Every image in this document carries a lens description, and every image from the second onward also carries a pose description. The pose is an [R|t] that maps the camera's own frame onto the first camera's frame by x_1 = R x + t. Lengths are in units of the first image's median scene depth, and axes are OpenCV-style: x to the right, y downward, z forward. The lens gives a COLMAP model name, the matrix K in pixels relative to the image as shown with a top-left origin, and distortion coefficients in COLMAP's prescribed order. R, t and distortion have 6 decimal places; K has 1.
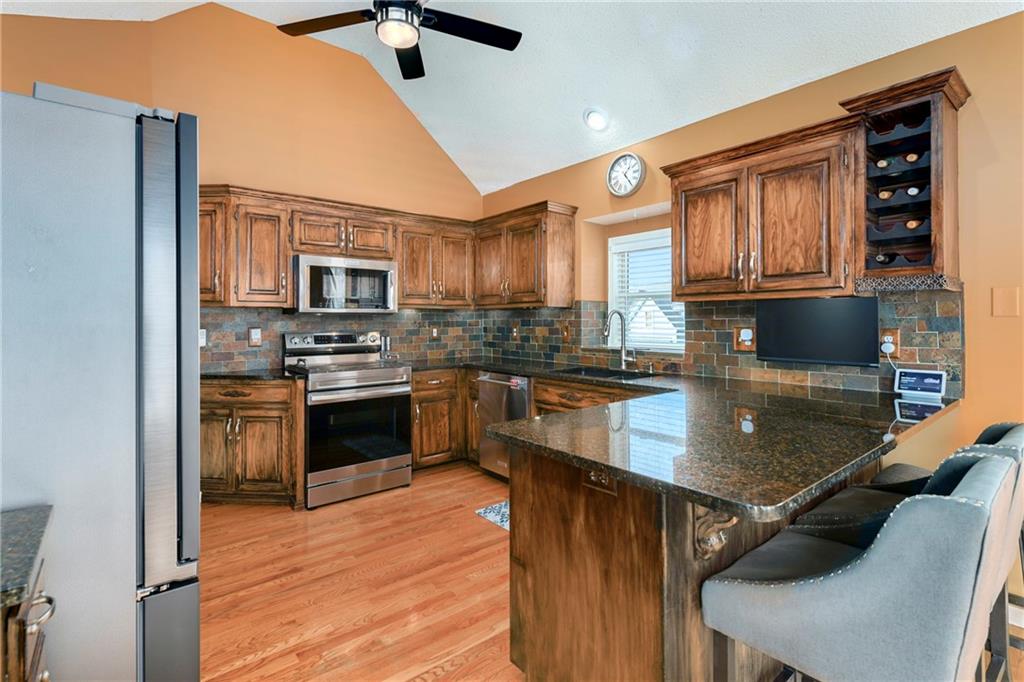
lens RADIAL K [[475.2, 0, 513.9], [0, 475.2, 314.2], [0, 0, 1]] dist [-0.000420, 0.000001]
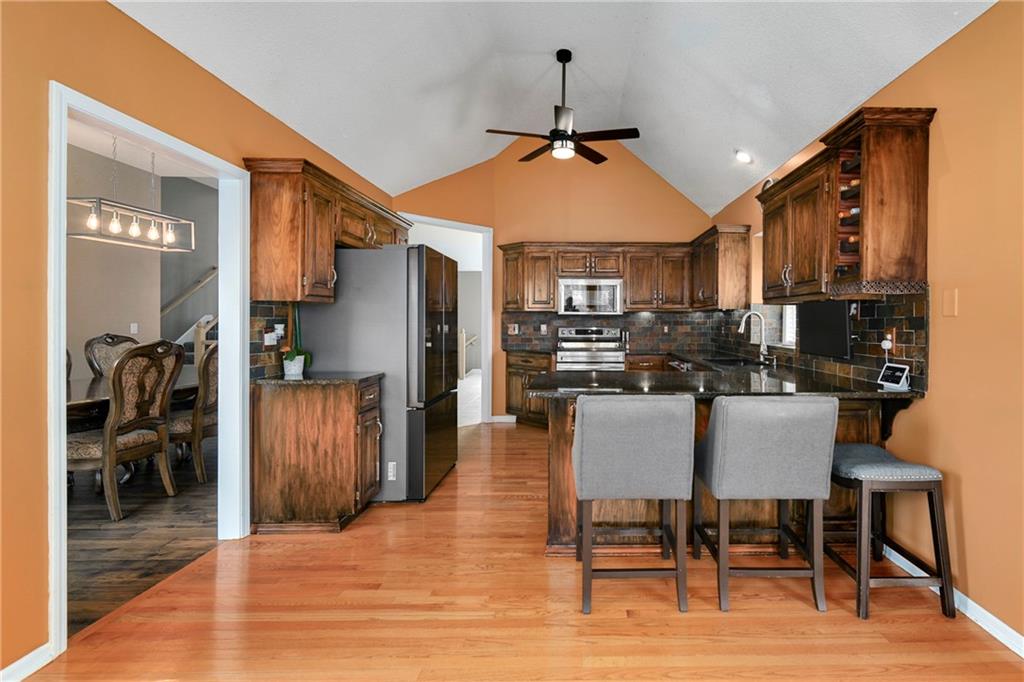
lens RADIAL K [[460.4, 0, 586.1], [0, 460.4, 321.9], [0, 0, 1]] dist [0.000353, 0.000026]
pose [[0.787399, 0.006815, -0.616406, 0.616702], [0.001192, 0.999920, 0.012579, 0.002133], [0.616442, -0.010640, 0.787328, -0.192463]]
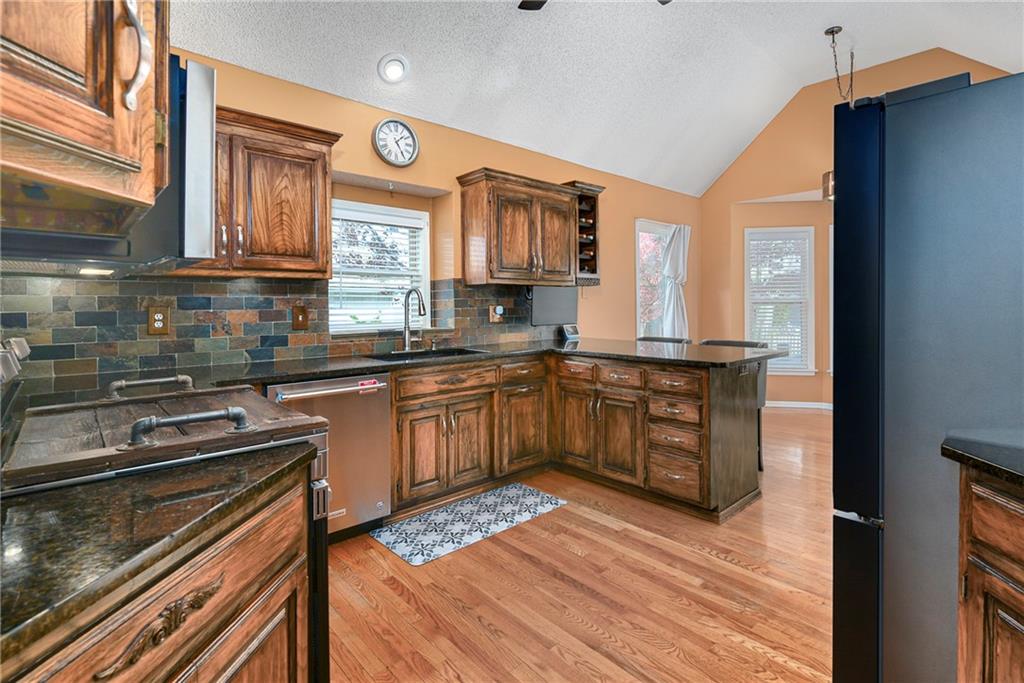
lens RADIAL K [[500.1, 0, 540.3], [0, 500.1, 306.3], [0, 0, 1]] dist [-0.001152, -0.000259]
pose [[-0.075901, -0.000394, 0.997115, -0.805232], [-0.004205, 0.999991, 0.000075, 0.026720], [-0.997106, -0.004187, -0.075902, 0.837556]]
